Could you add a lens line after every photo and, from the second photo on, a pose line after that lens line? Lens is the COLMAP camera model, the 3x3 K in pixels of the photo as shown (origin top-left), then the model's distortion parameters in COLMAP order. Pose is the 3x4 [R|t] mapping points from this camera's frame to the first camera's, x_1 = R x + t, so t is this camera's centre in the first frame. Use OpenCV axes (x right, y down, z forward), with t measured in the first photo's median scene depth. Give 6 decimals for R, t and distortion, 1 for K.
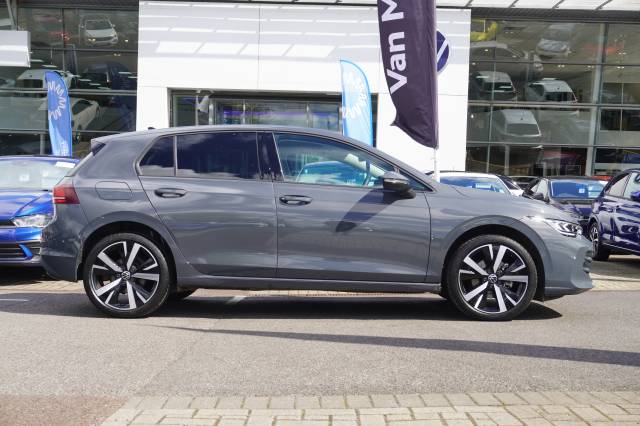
lens RADIAL K [[826.9, 0, 320.0], [0, 826.9, 213.0], [0, 0, 1]] dist [-0.021603, -0.008624]
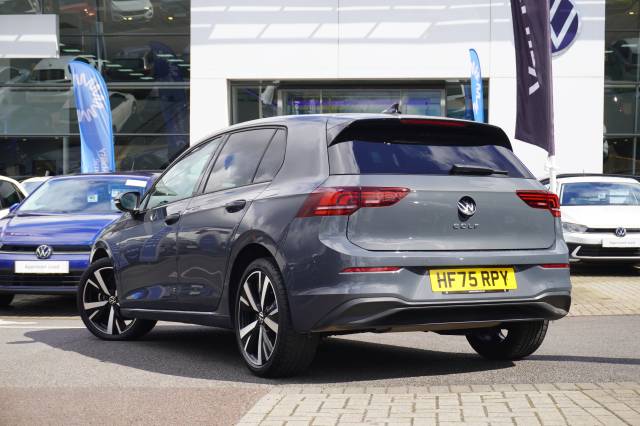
lens RADIAL K [[1140.7, 0, 320.0], [0, 1140.7, 213.0], [0, 0, 1]] dist [0.021515, -0.009865]
pose [[0.996242, -0.021205, -0.083977, -0.001900], [0.019992, 0.999684, -0.015254, -0.001194], [0.084274, 0.013518, 0.996351, -0.104779]]
